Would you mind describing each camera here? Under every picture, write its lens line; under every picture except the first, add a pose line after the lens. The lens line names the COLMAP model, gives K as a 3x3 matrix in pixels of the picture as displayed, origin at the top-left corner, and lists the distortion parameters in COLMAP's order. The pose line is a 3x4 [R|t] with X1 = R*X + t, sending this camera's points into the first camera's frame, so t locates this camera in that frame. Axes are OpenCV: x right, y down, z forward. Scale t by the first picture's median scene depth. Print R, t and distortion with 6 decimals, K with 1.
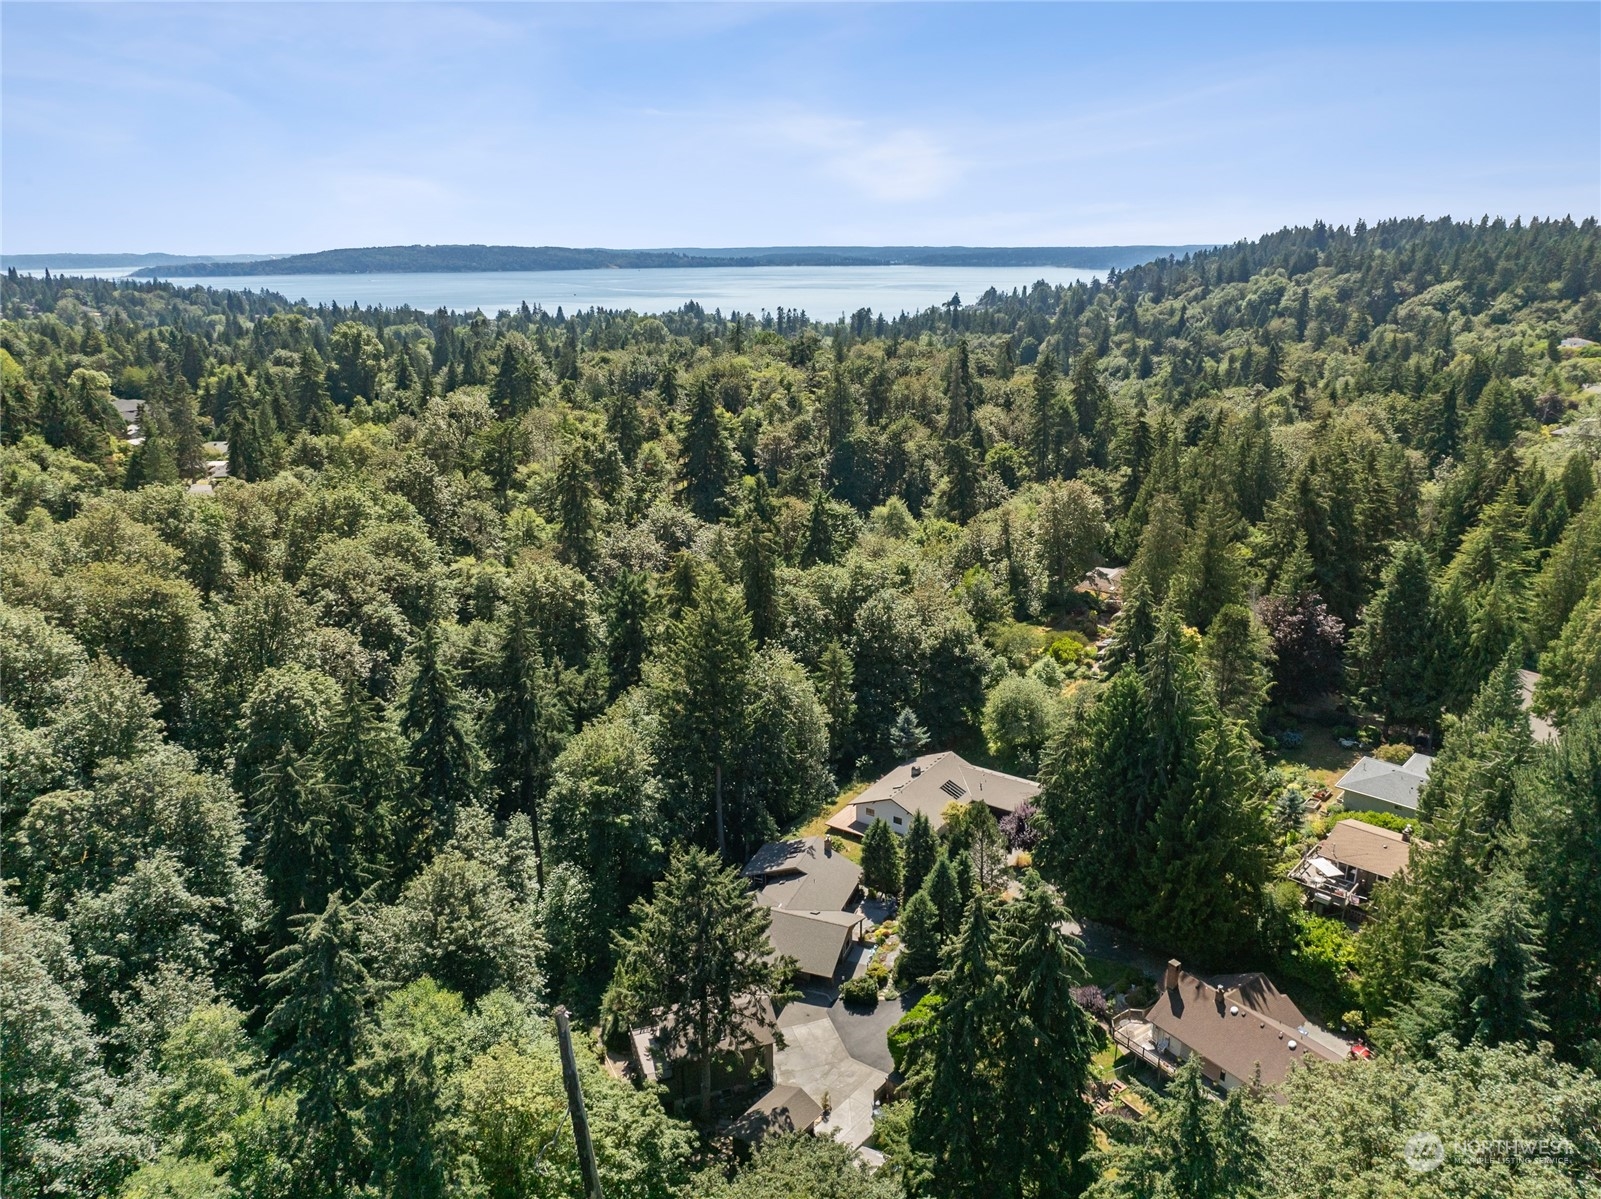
lens RADIAL K [[1108.0, 0, 800.5], [0, 1108.0, 599.5], [0, 0, 1]] dist [-0.041087, -0.002297]
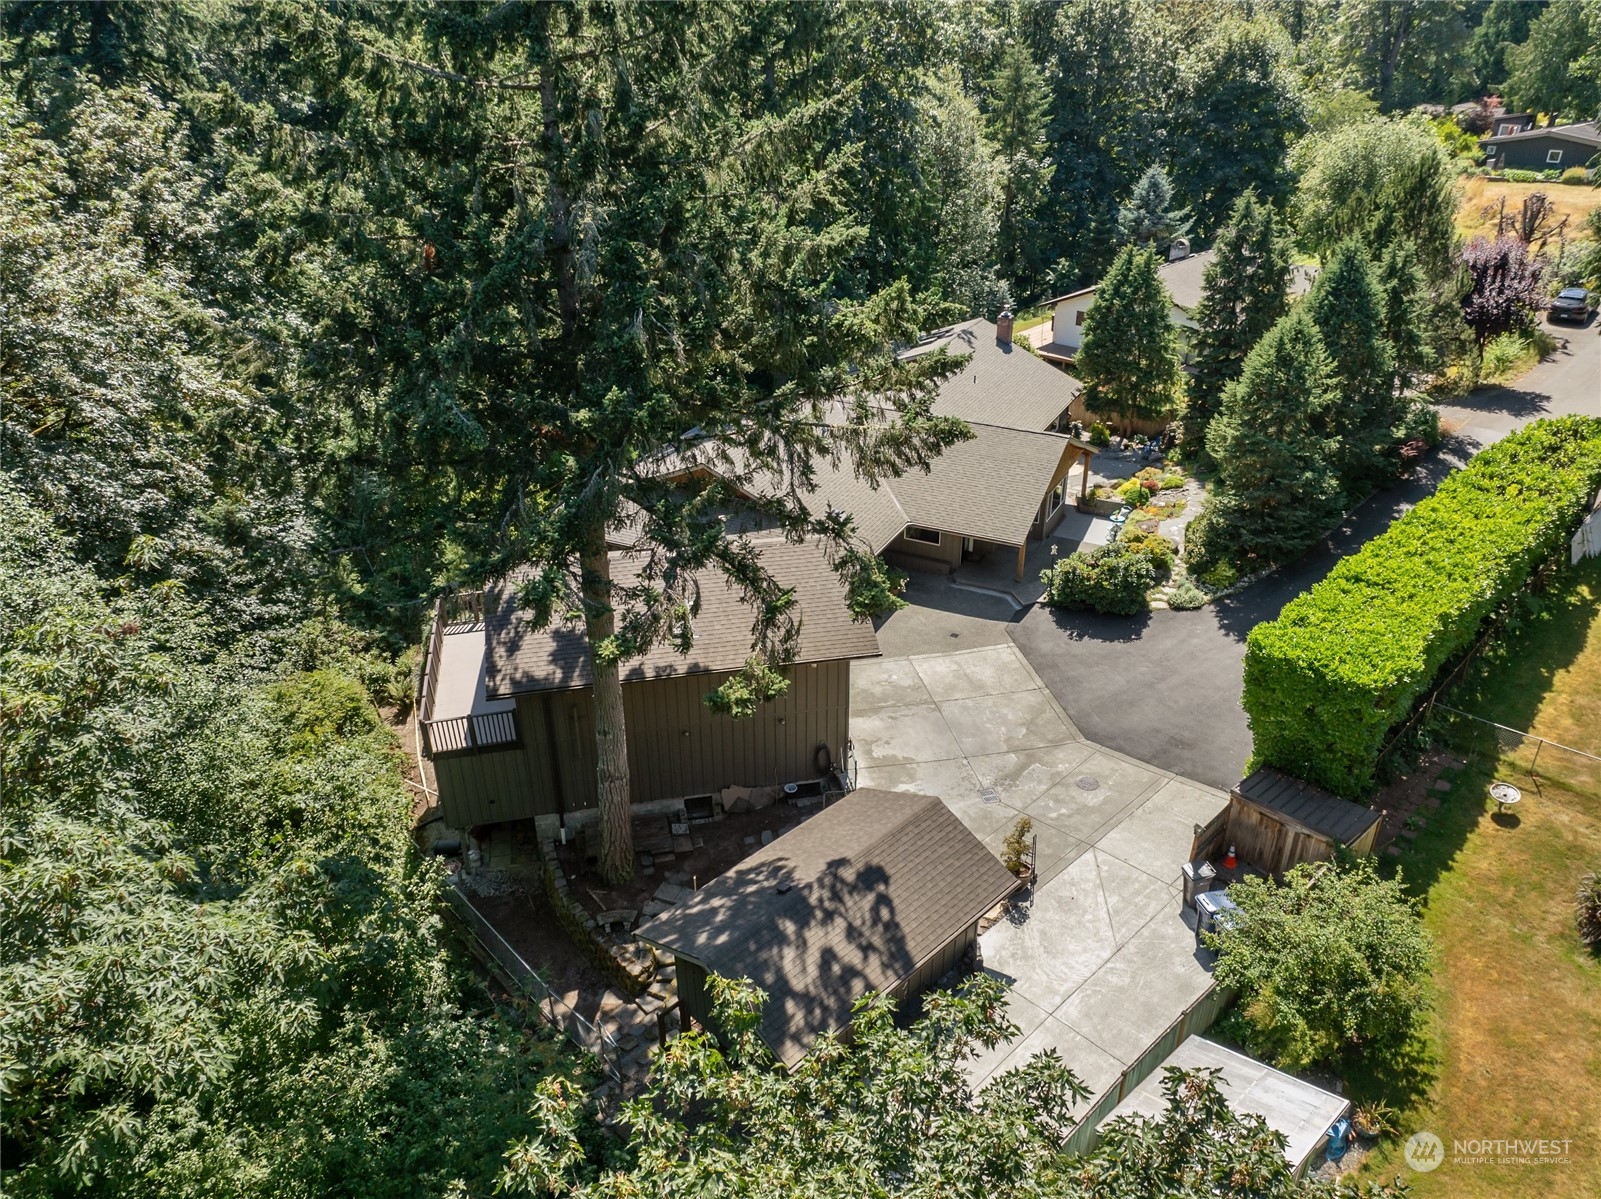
lens RADIAL K [[1108.0, 0, 800.5], [0, 1108.0, 599.5], [0, 0, 1]] dist [-0.041087, -0.002297]
pose [[0.993083, 0.052598, -0.104975, -0.006315], [-0.031843, 0.981192, 0.190391, 0.293127], [0.113015, -0.185731, 0.976080, 0.626815]]
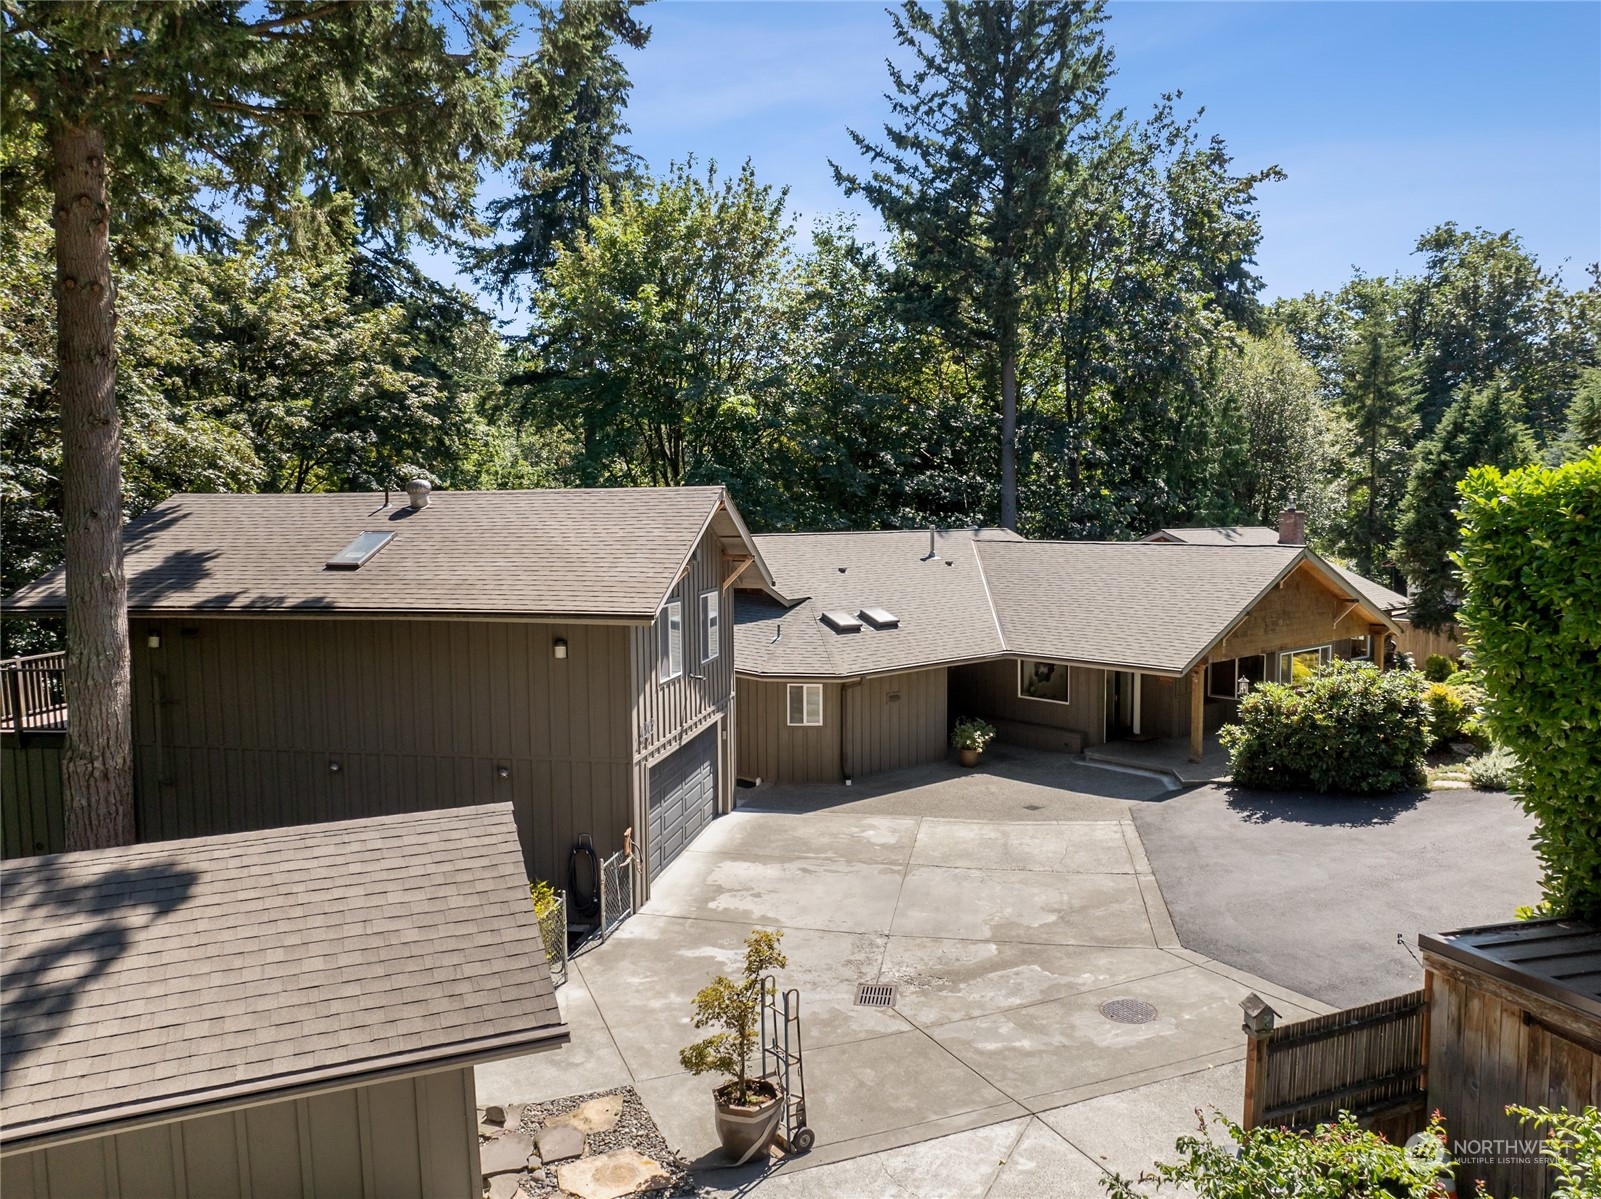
lens RADIAL K [[1108.0, 0, 800.5], [0, 1108.0, 599.5], [0, 0, 1]] dist [-0.041087, -0.002297]
pose [[0.871663, 0.020593, -0.489673, 0.068014], [-0.123877, 0.975933, -0.179470, 0.377256], [0.474192, 0.217097, 0.853236, 0.785248]]
